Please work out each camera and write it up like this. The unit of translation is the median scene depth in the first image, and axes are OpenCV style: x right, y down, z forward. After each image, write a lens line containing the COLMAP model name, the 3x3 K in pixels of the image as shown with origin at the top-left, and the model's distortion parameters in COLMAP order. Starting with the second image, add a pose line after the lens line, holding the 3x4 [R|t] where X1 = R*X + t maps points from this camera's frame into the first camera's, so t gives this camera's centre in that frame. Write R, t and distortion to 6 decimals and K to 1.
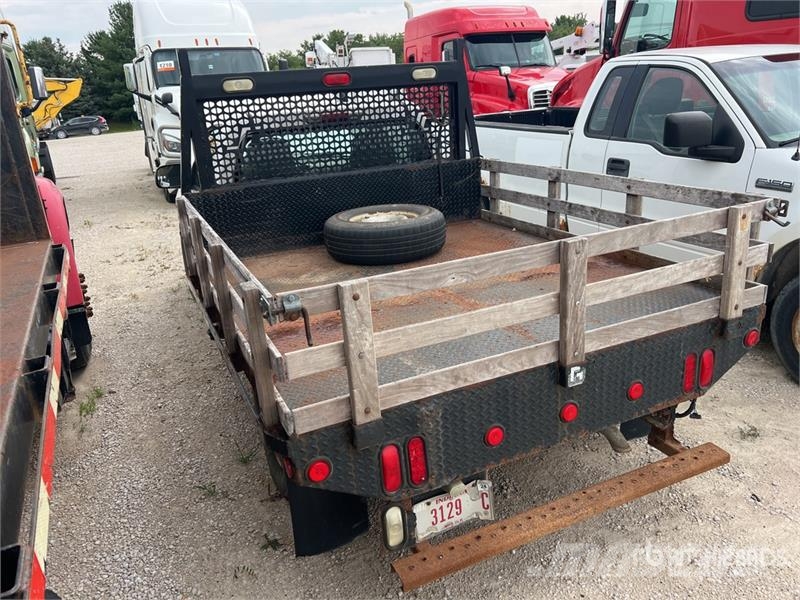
lens RADIAL K [[607.1, 0, 394.8], [0, 607.1, 307.5], [0, 0, 1]] dist [0.053126, -0.070343]
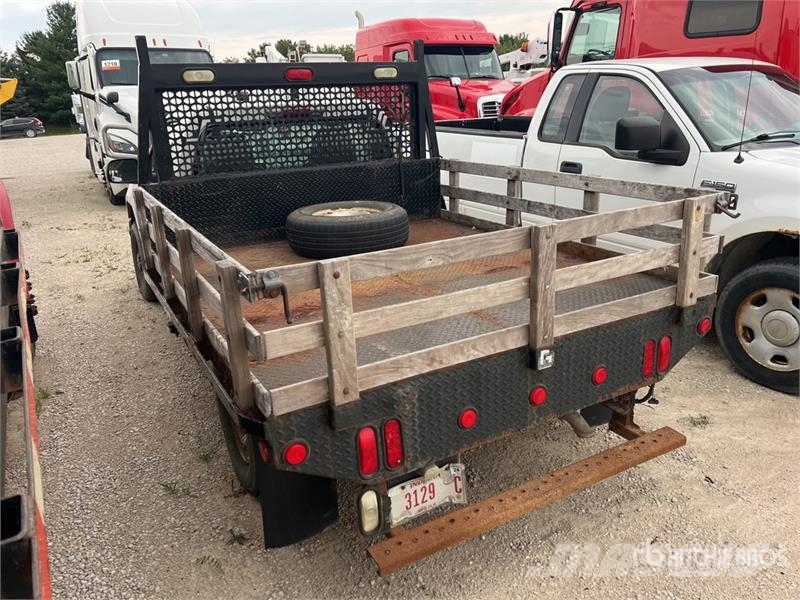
lens RADIAL K [[607.1, 0, 395.7], [0, 607.1, 305.8], [0, 0, 1]] dist [0.053126, -0.070343]
pose [[0.996206, 0.000353, 0.087020, -0.030663], [0.001425, 0.999792, -0.020369, 0.030612], [-0.087009, 0.020416, 0.995998, 0.000025]]
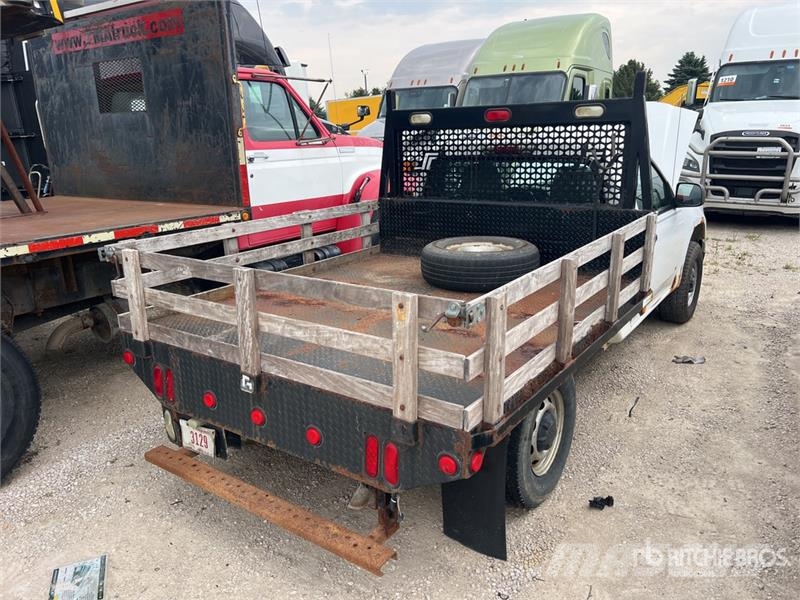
lens RADIAL K [[607.1, 0, 403.4], [0, 607.1, 306.1], [0, 0, 1]] dist [0.053126, -0.070343]
pose [[0.503722, 0.290965, -0.813390, 0.972046], [-0.296880, 0.942528, 0.153306, -0.214380], [0.811250, 0.164256, 0.561153, 0.395400]]
